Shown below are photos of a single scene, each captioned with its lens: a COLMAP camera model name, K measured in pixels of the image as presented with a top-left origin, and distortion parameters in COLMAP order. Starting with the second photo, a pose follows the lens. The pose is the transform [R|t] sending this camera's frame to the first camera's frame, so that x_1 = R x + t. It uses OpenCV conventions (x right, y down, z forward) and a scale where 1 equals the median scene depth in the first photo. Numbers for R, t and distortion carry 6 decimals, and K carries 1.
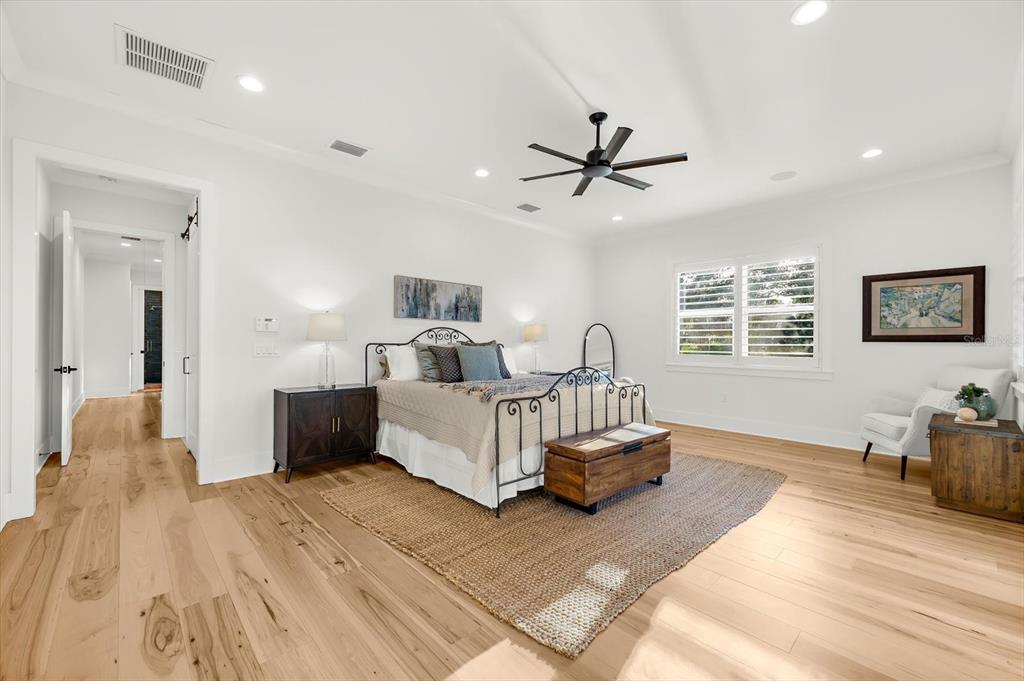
lens RADIAL K [[412.9, 0, 503.3], [0, 412.9, 345.2], [0, 0, 1]] dist [0.003225, 0.000132]
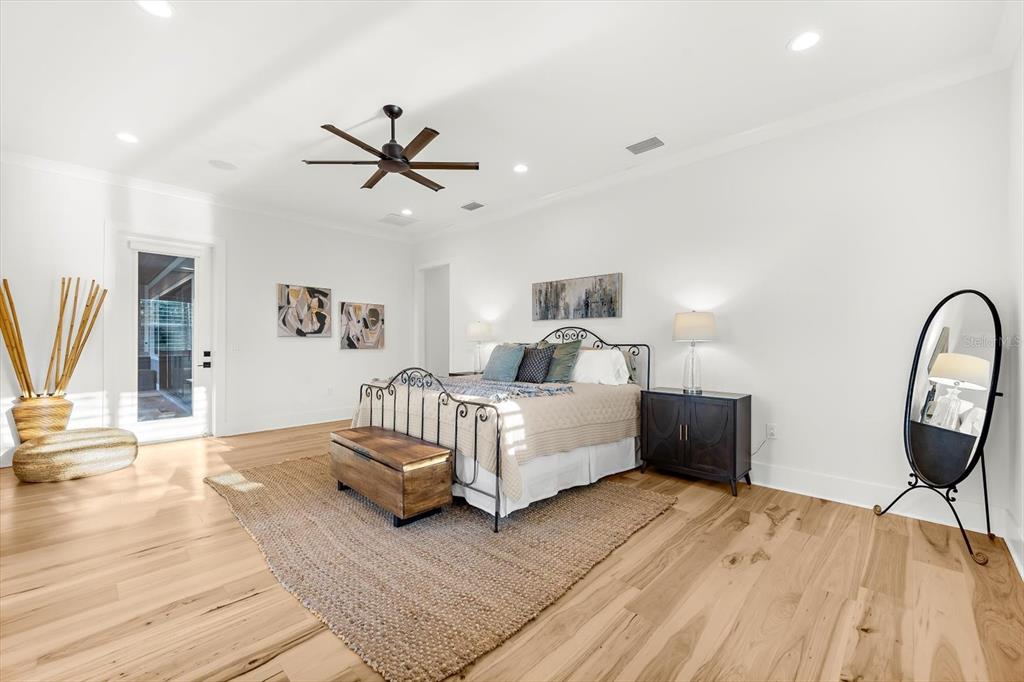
lens RADIAL K [[412.9, 0, 502.1], [0, 412.9, 336.5], [0, 0, 1]] dist [0.003225, 0.000132]
pose [[0.038004, -0.018641, -0.999104, 0.833235], [-0.008103, 0.999787, -0.018962, -0.001962], [0.999245, 0.008816, 0.037845, 0.839758]]
